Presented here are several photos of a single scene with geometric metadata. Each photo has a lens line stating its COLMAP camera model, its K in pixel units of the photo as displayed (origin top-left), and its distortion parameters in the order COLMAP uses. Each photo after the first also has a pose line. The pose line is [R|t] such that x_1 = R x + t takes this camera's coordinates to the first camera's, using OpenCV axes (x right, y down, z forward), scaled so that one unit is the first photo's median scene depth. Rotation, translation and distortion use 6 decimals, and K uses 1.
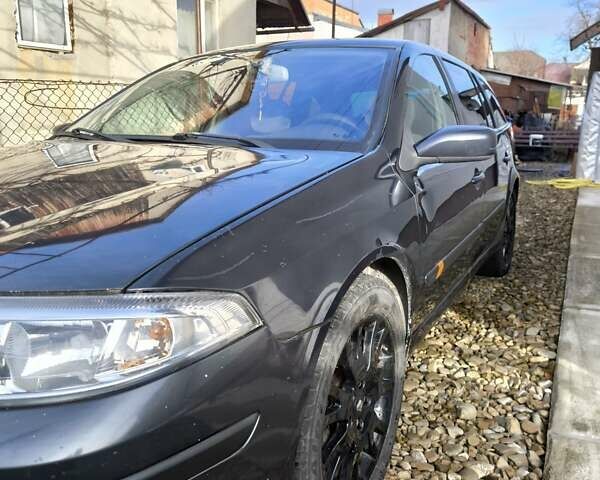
lens RADIAL K [[561.1, 0, 300.0], [0, 561.1, 240.0], [0, 0, 1]] dist [0.066412, -0.093755]
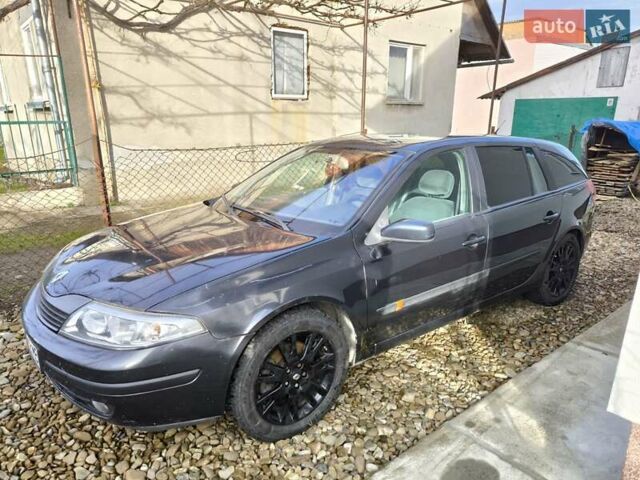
lens RADIAL K [[452.6, 0, 302.1], [0, 452.6, 242.9], [0, 0, 1]] dist [0.000030, -0.003440]
pose [[0.893489, 0.105243, -0.436580, 0.306360], [-0.080640, 0.993950, 0.074569, -0.109966], [0.441786, -0.031421, 0.896570, -0.139505]]
